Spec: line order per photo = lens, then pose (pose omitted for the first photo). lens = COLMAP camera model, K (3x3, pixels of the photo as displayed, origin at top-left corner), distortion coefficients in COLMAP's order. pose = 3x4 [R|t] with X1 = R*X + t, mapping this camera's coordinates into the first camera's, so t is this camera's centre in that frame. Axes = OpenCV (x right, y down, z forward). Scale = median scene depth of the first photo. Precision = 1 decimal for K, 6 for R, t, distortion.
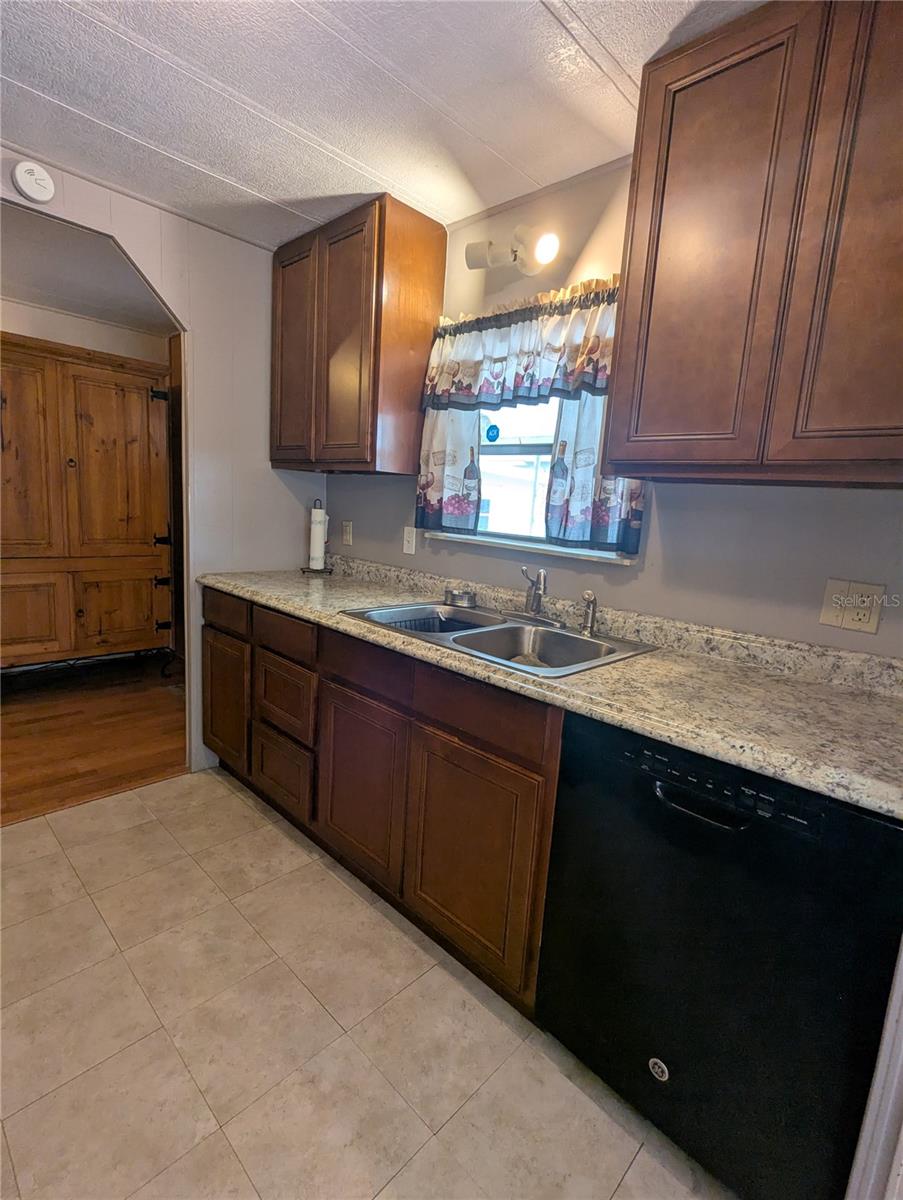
lens RADIAL K [[568.6, 0, 454.6], [0, 568.6, 594.6], [0, 0, 1]] dist [0.002340, -0.000582]
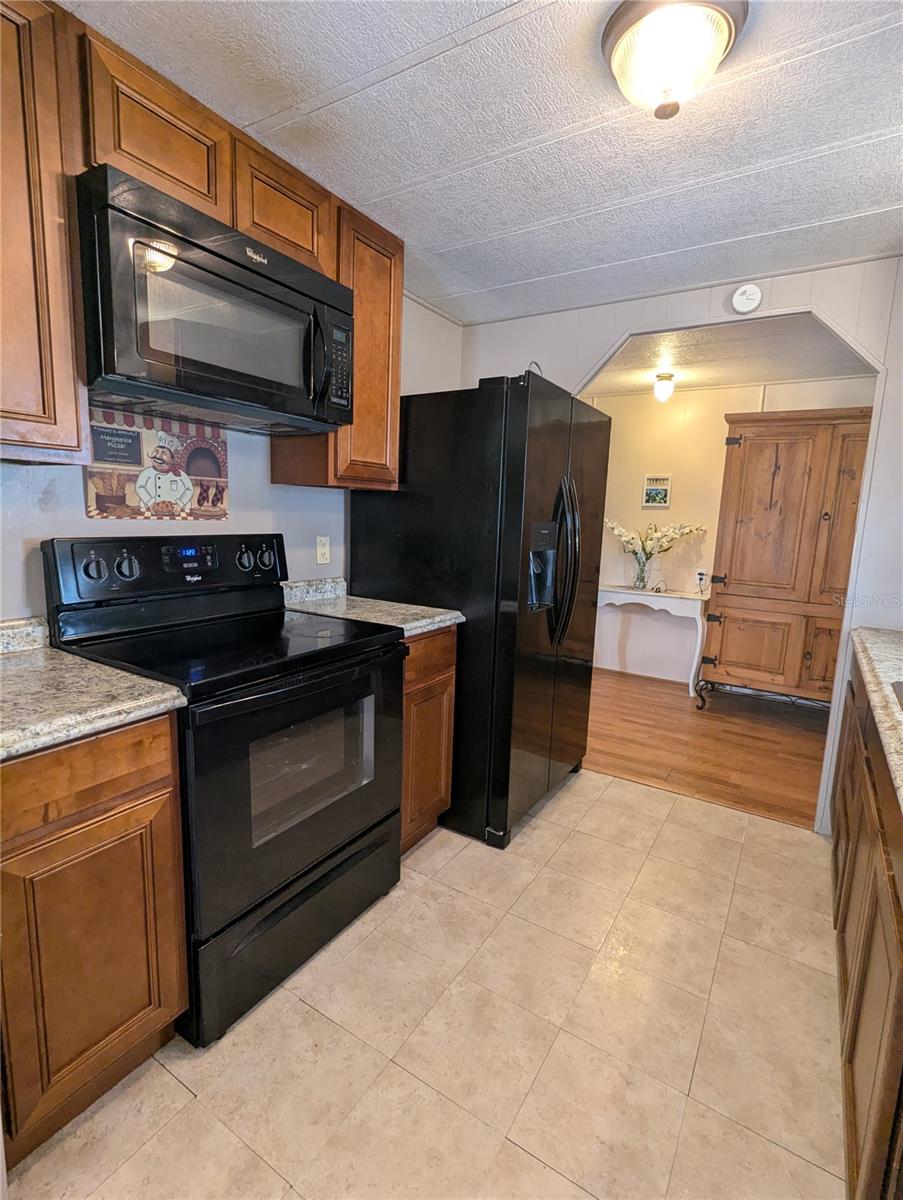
lens RADIAL K [[568.6, 0, 454.5], [0, 568.6, 594.6], [0, 0, 1]] dist [0.002340, -0.000582]
pose [[0.203699, 0.082367, -0.975563, 0.456366], [-0.180711, 0.982496, 0.045220, -0.015314], [0.962211, 0.167083, 0.215018, 0.224489]]
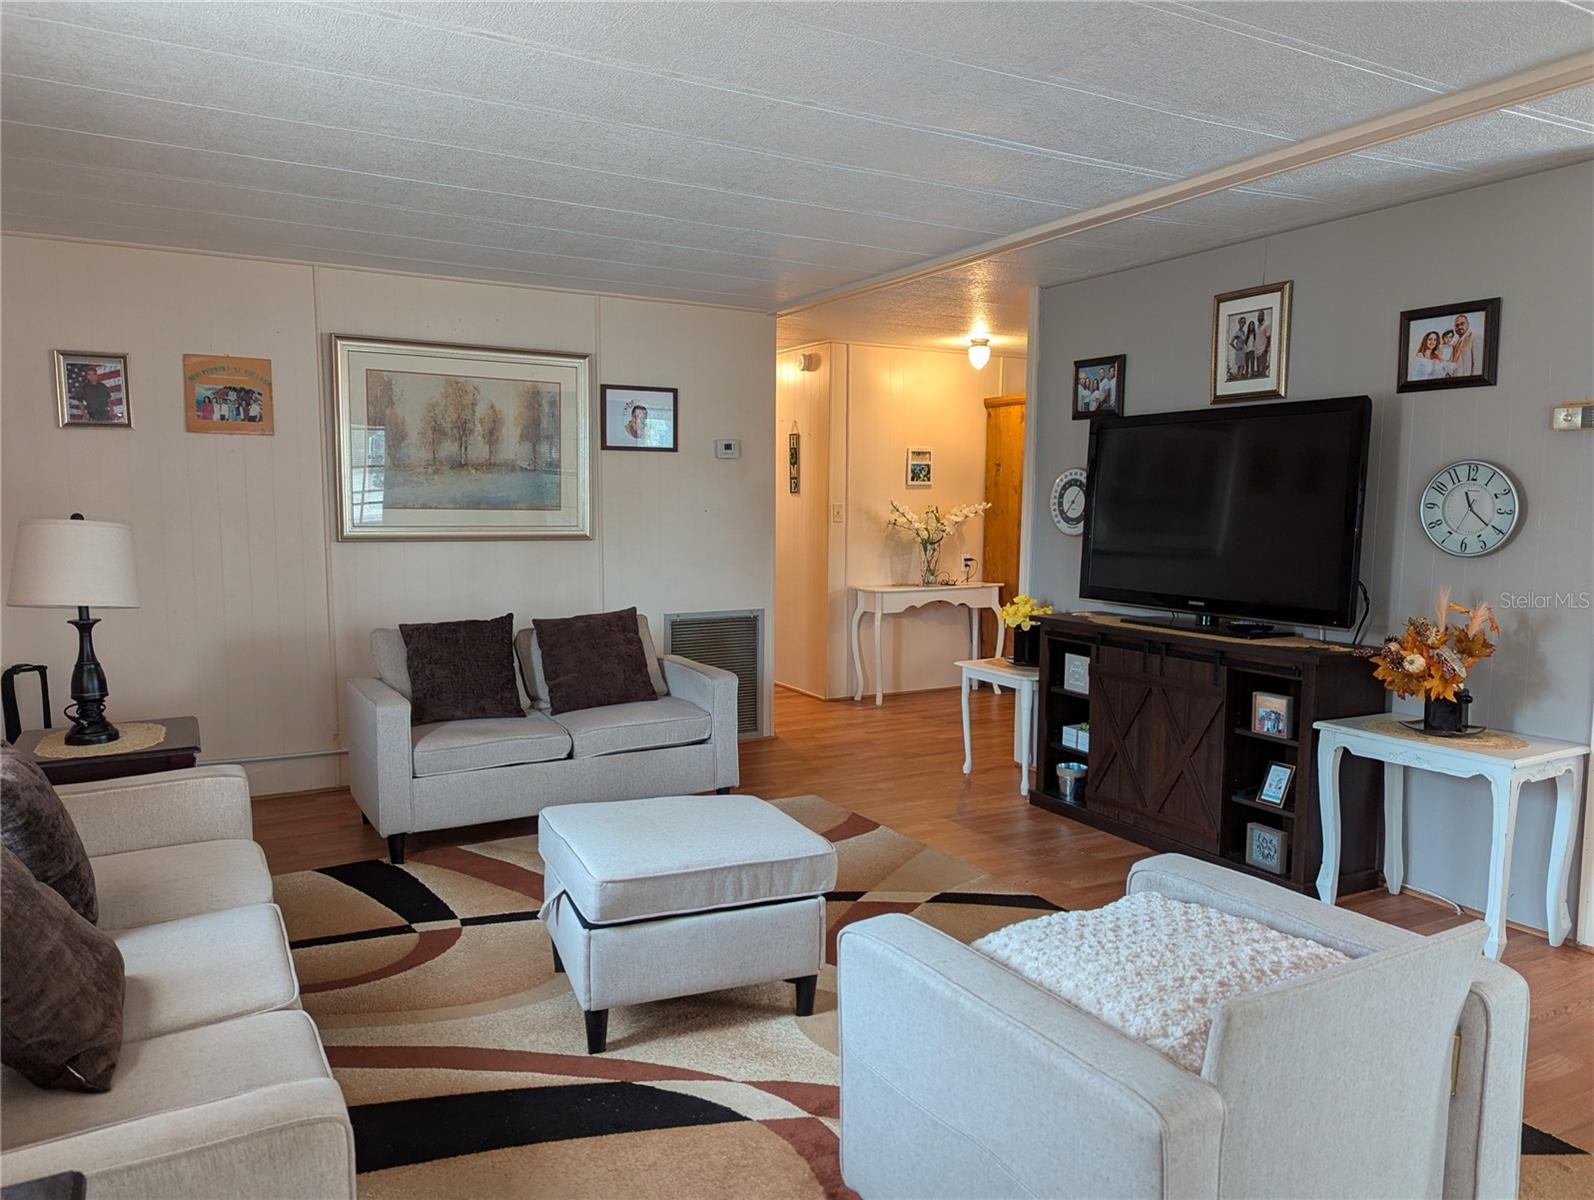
lens RADIAL K [[1115.5, 0, 800.6], [0, 1115.5, 613.1], [0, 0, 1]] dist [0.069570, -0.054952]
pose [[0.957454, -0.035351, -0.286413, -1.093128], [0.018712, 0.997985, -0.060625, 0.258112], [0.287979, 0.052686, 0.956186, -2.421052]]
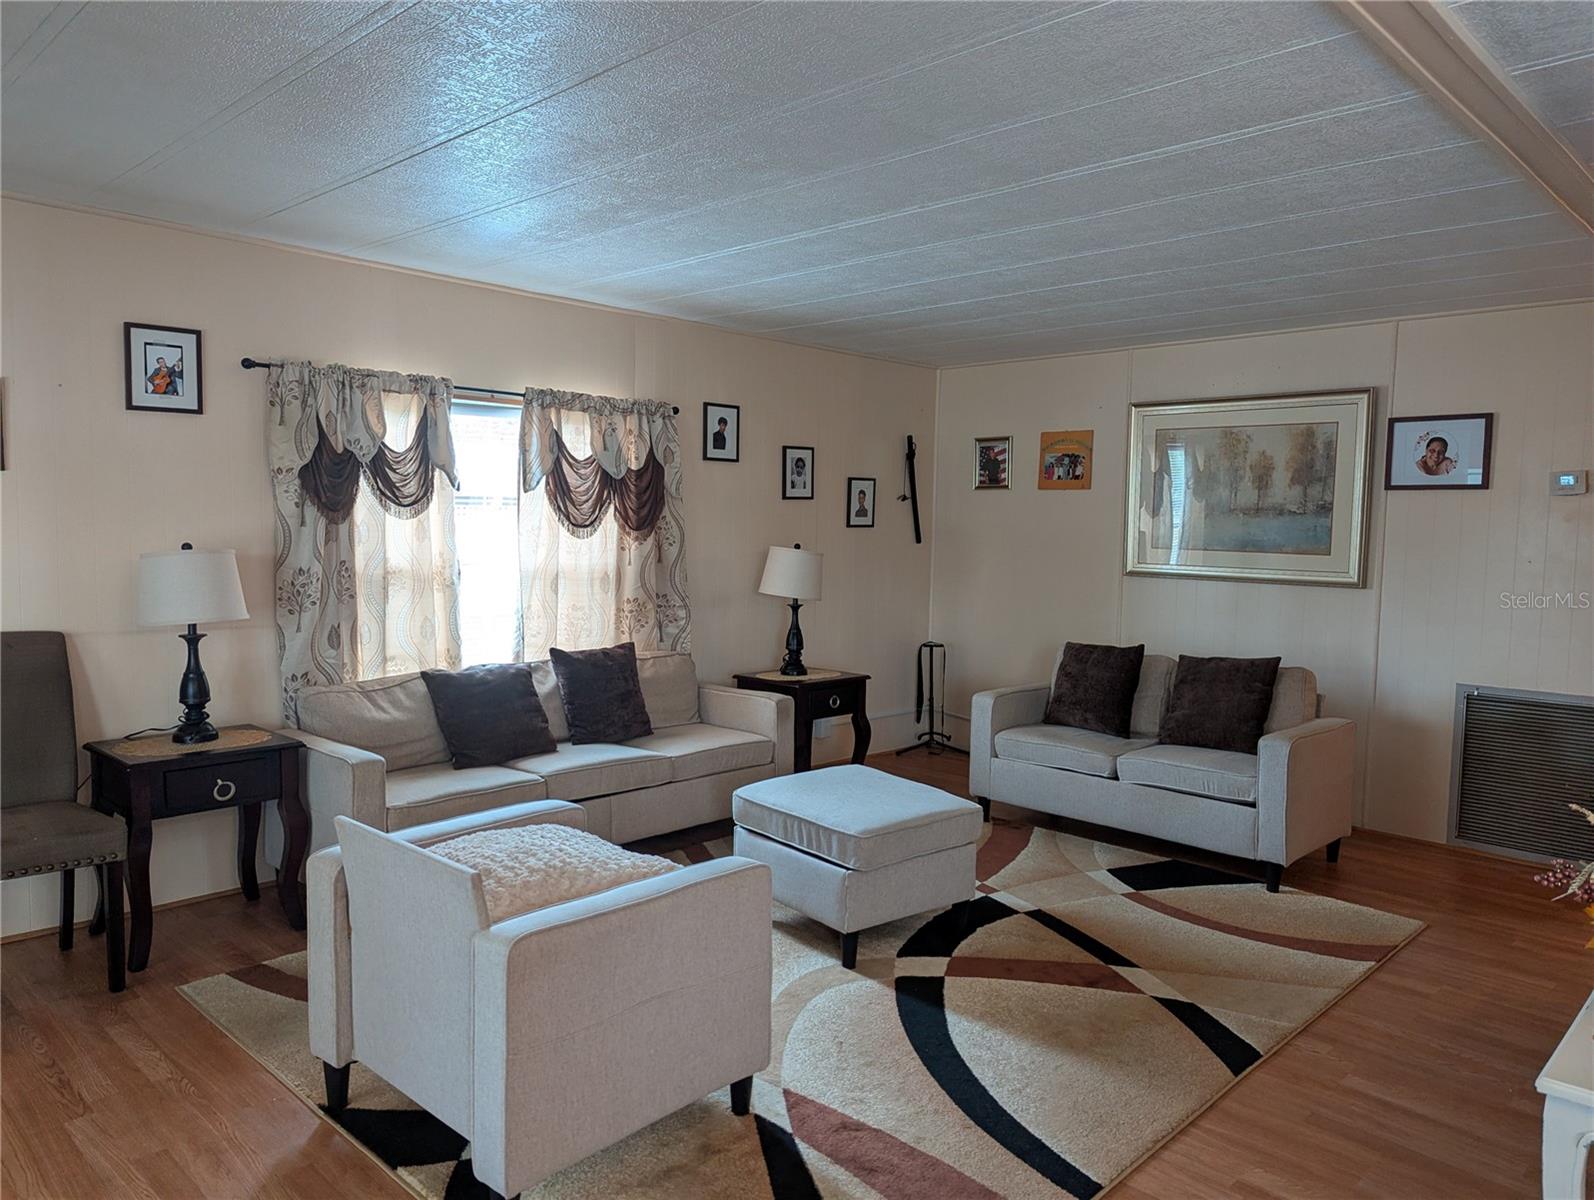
lens RADIAL K [[1115.5, 0, 784.2], [0, 1115.5, 608.5], [0, 0, 1]] dist [0.069570, -0.054952]
pose [[-0.005085, 0.008641, -0.999950, 0.279372], [-0.169198, 0.985538, 0.009377, 0.134238], [0.985569, 0.169237, -0.003550, -1.128632]]
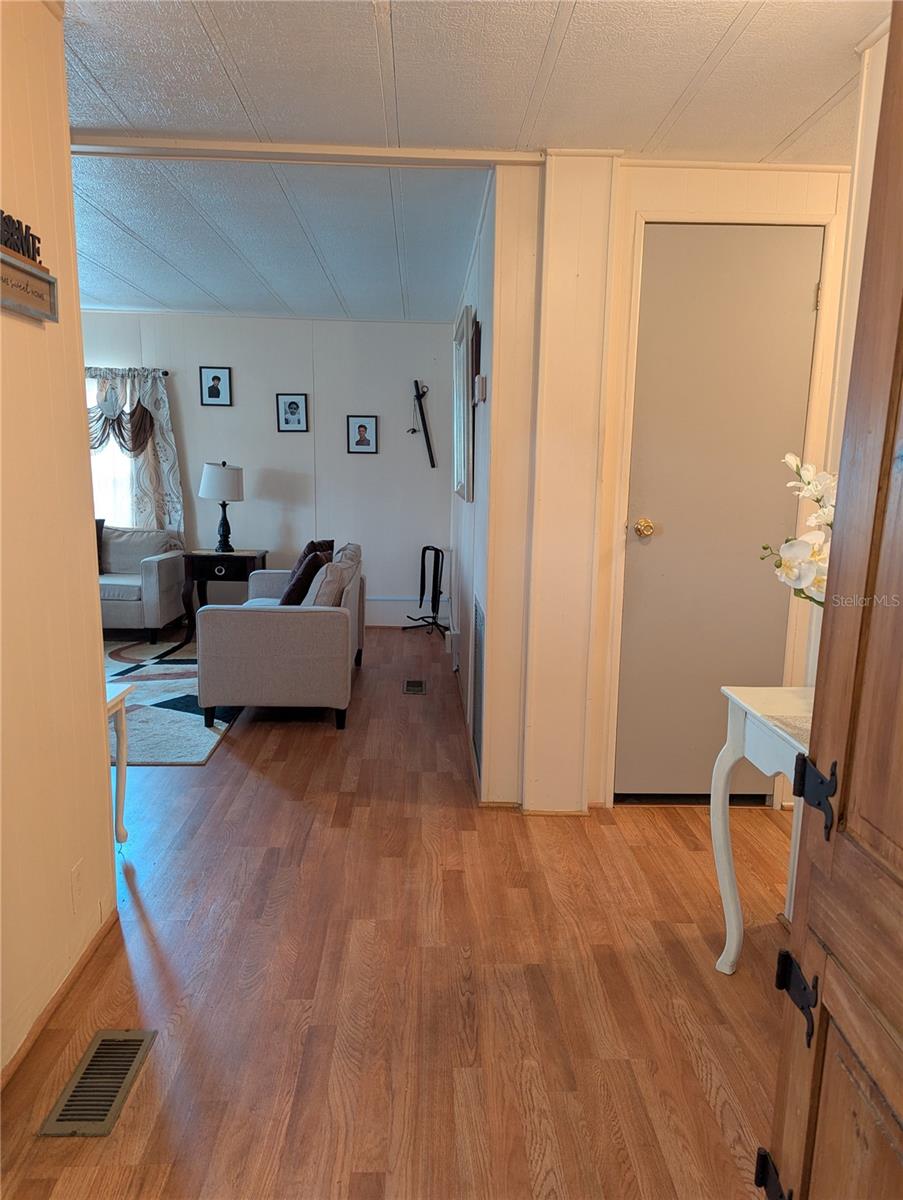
lens RADIAL K [[849.2, 0, 445.2], [0, 849.2, 619.8], [0, 0, 1]] dist [0.032819, 0.000161]
pose [[-0.692711, 0.047918, -0.719621, -0.836202], [-0.177592, 0.955734, 0.234592, -0.336949], [0.699008, 0.290304, -0.653538, 1.704273]]
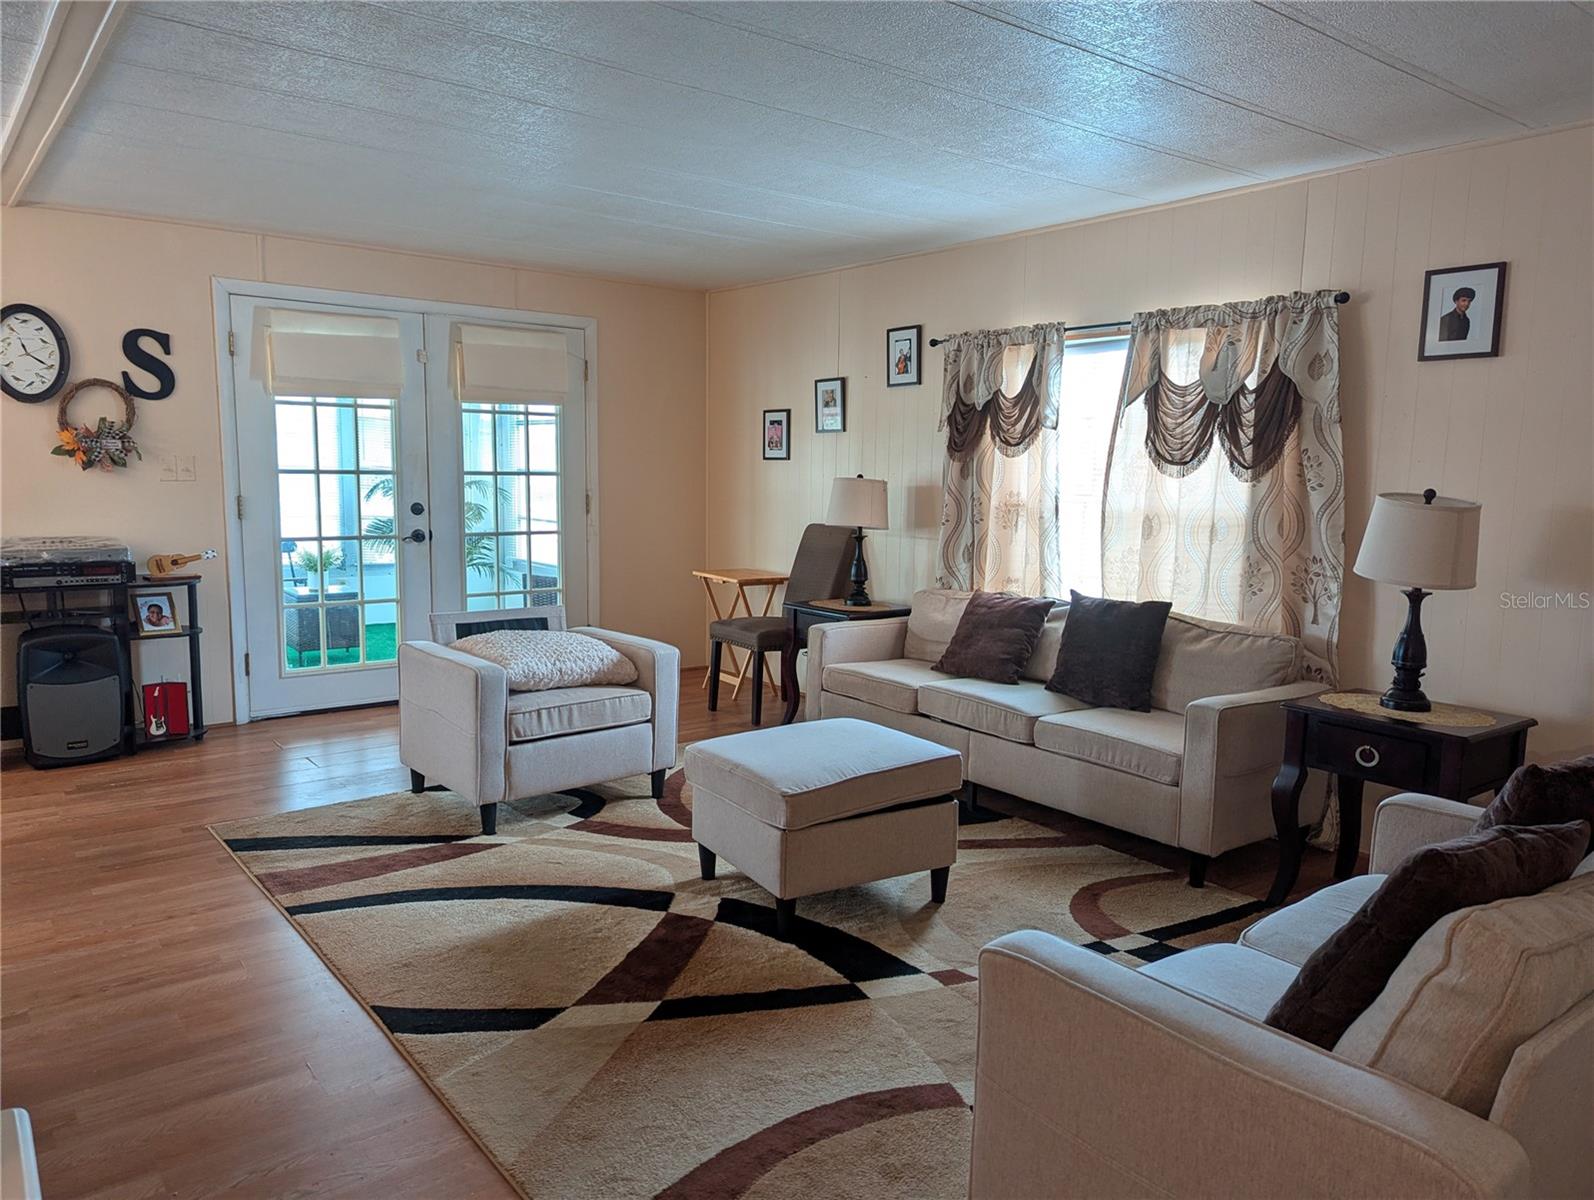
lens RADIAL K [[1115.5, 0, 799.1], [0, 1115.5, 607.8], [0, 0, 1]] dist [0.069570, -0.054952]
pose [[-0.986407, -0.105860, 0.125677, -1.877212], [-0.066218, 0.956065, 0.285578, -0.265208], [-0.150386, 0.273374, -0.950079, 0.697276]]
